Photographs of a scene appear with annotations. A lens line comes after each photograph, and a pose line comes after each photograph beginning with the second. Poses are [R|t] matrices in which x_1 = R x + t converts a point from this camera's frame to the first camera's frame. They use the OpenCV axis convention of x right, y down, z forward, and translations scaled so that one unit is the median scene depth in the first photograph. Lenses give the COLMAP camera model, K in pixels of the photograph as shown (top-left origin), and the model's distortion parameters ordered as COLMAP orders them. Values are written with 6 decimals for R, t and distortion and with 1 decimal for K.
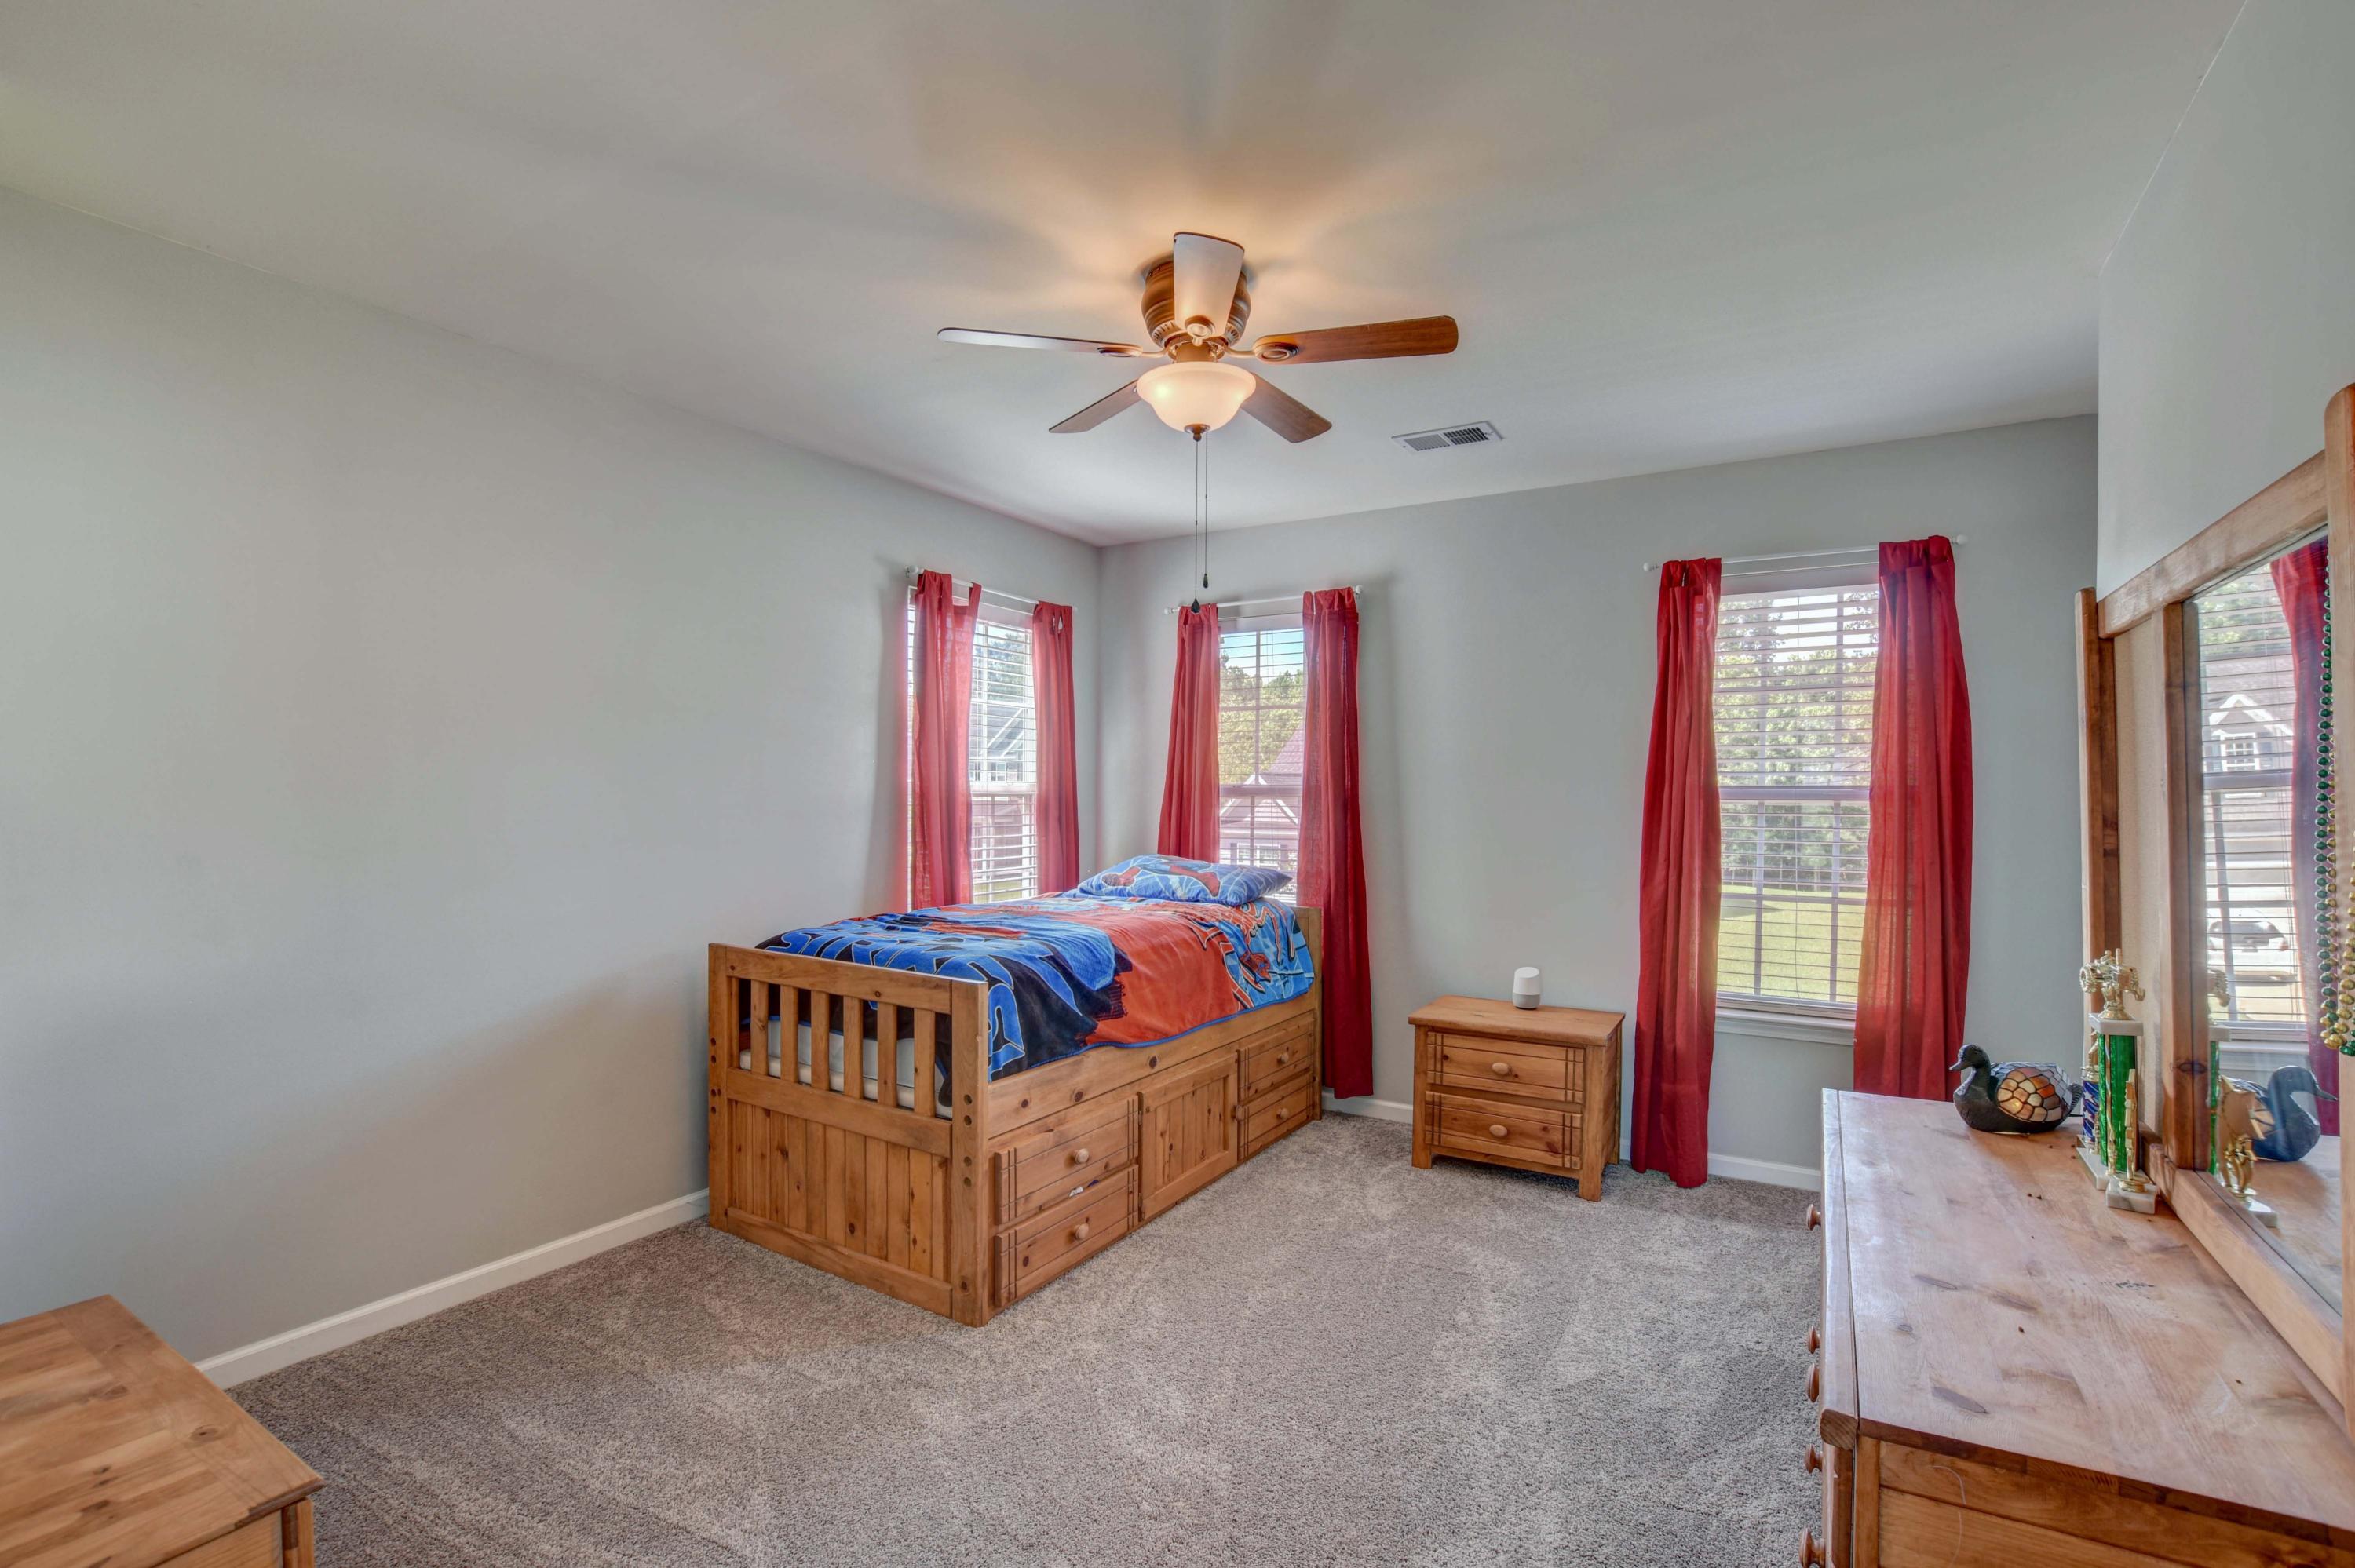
lens RADIAL K [[1081.5, 0, 1177.5], [0, 1081.5, 784.0], [0, 0, 1]] dist [-0.008262, 0.000254]
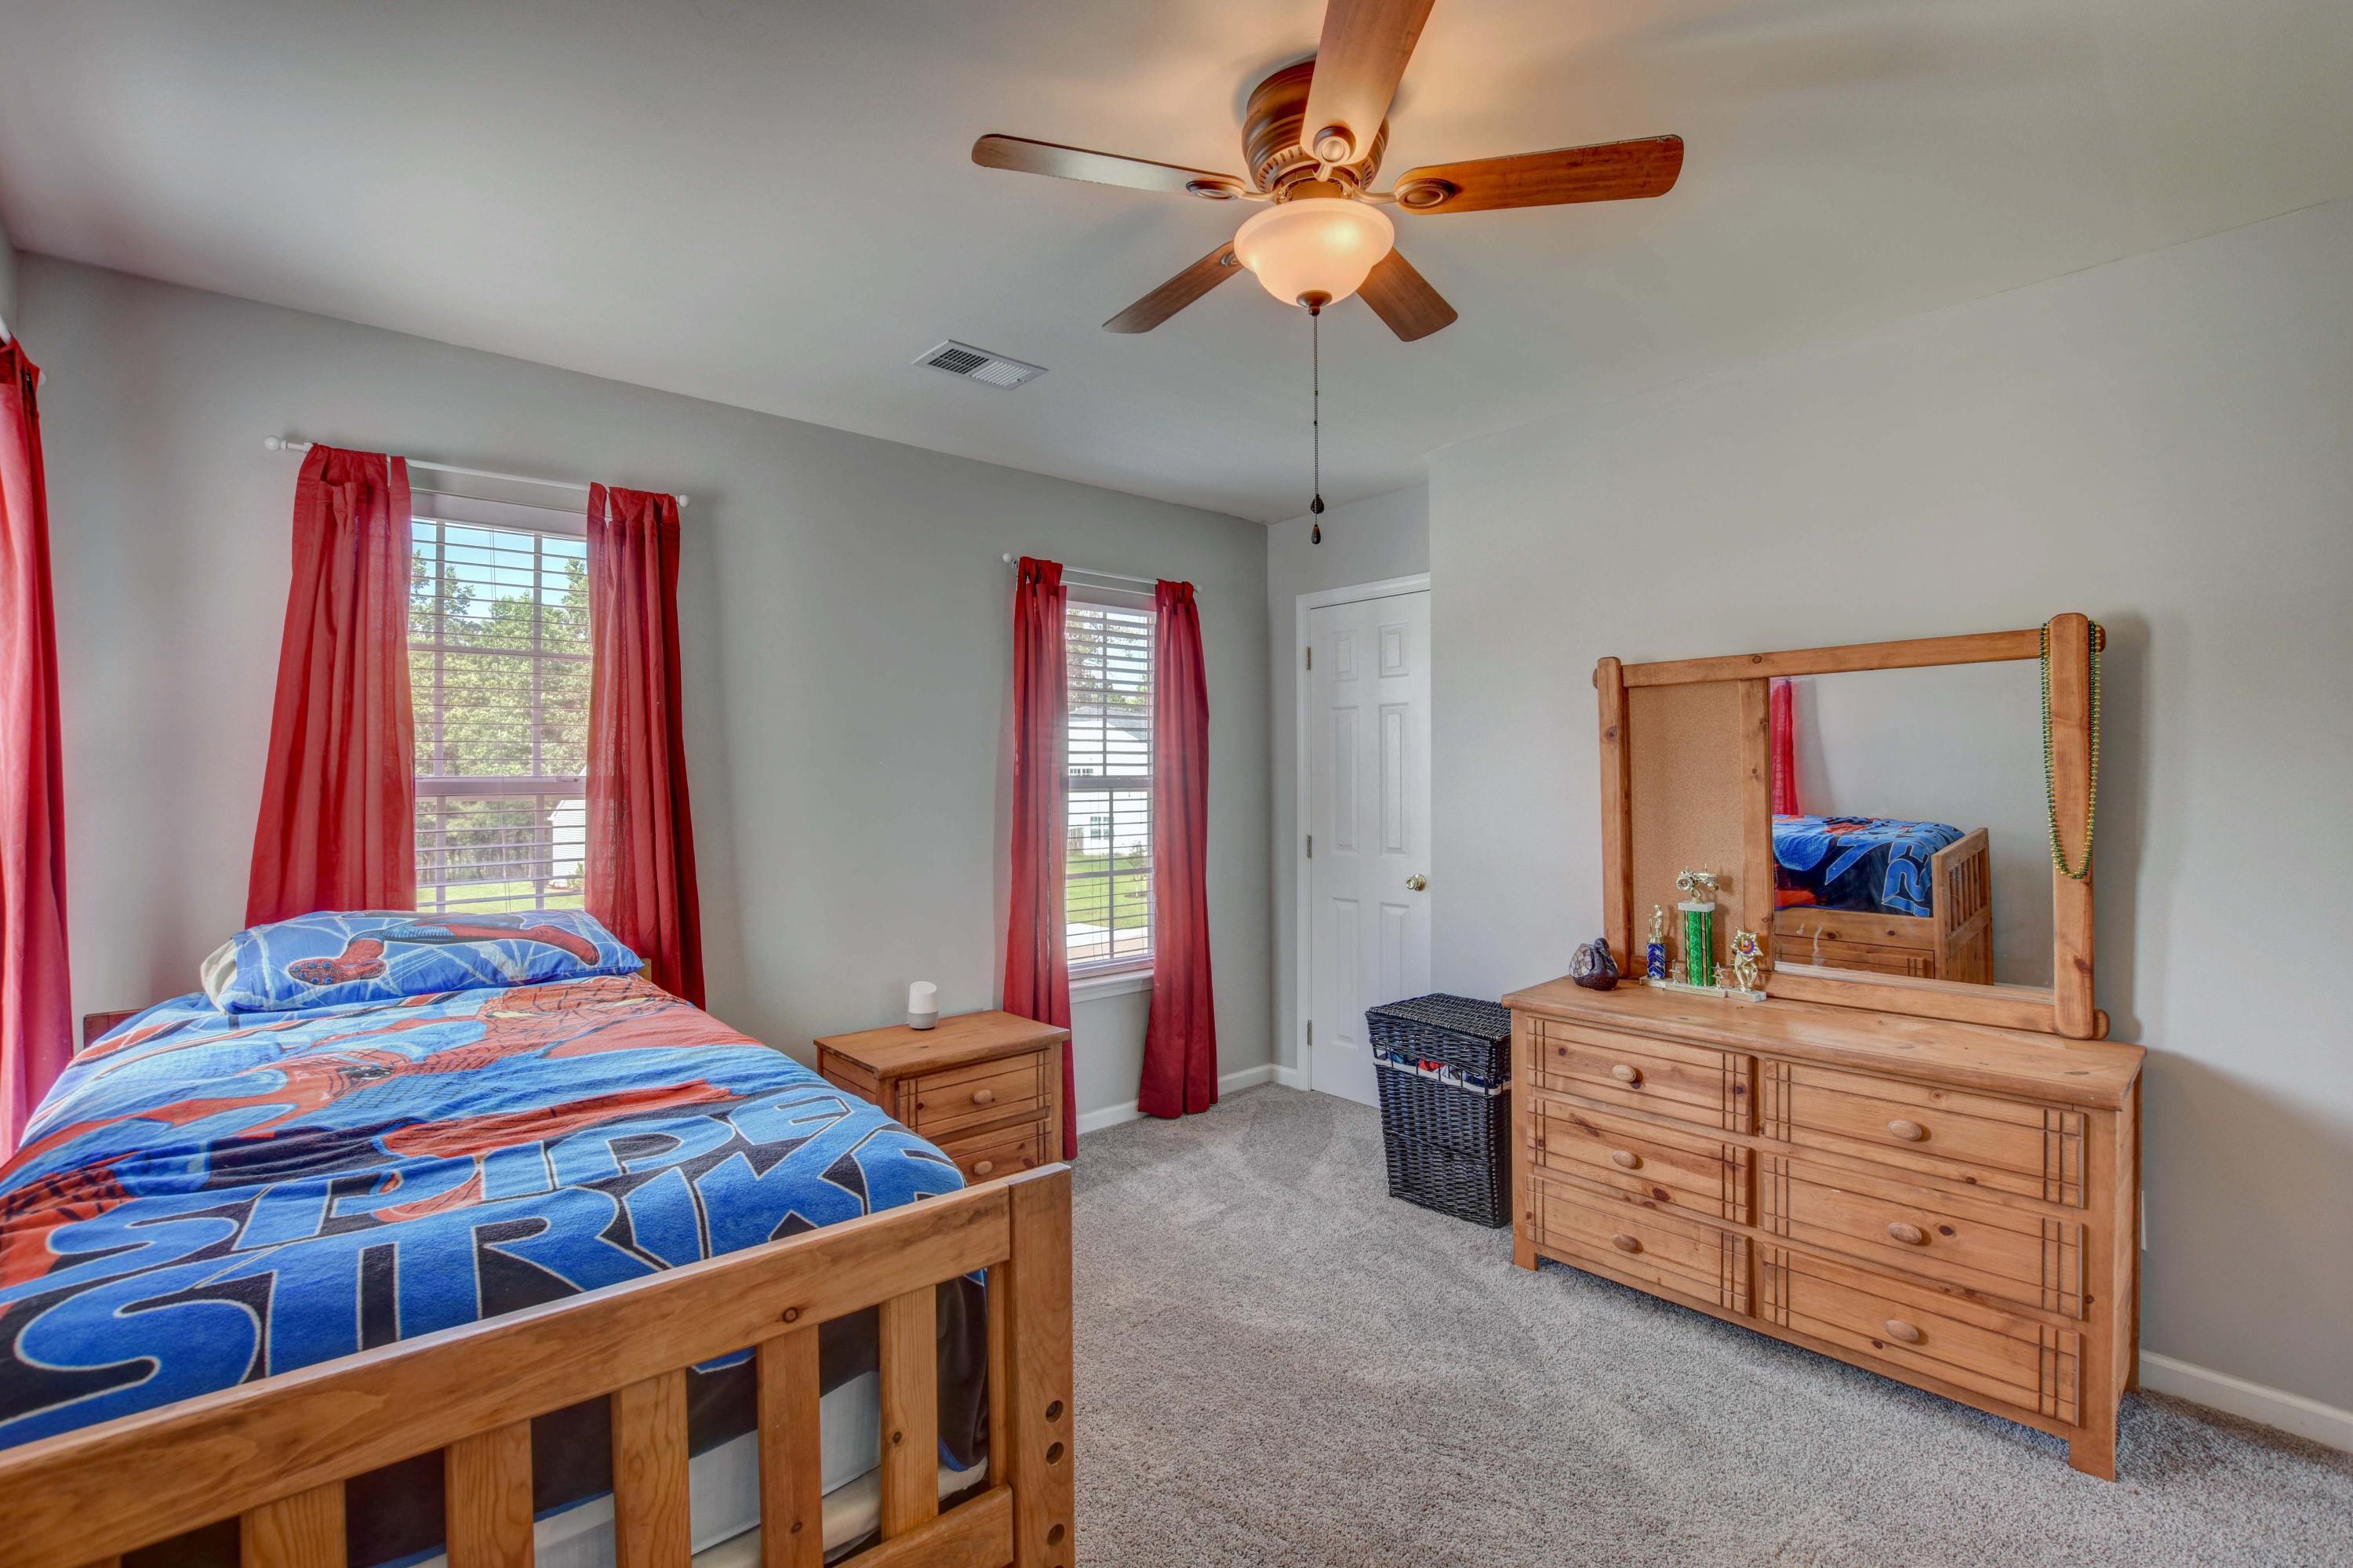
lens RADIAL K [[1046.1, 0, 1174.6], [0, 1046.1, 765.3], [0, 0, 1]] dist [-0.003515, -0.000173]
pose [[0.310673, 0.006498, 0.950495, -0.439363], [0.000571, 0.999975, -0.007023, -0.001556], [-0.950517, 0.002724, 0.310662, 0.549524]]
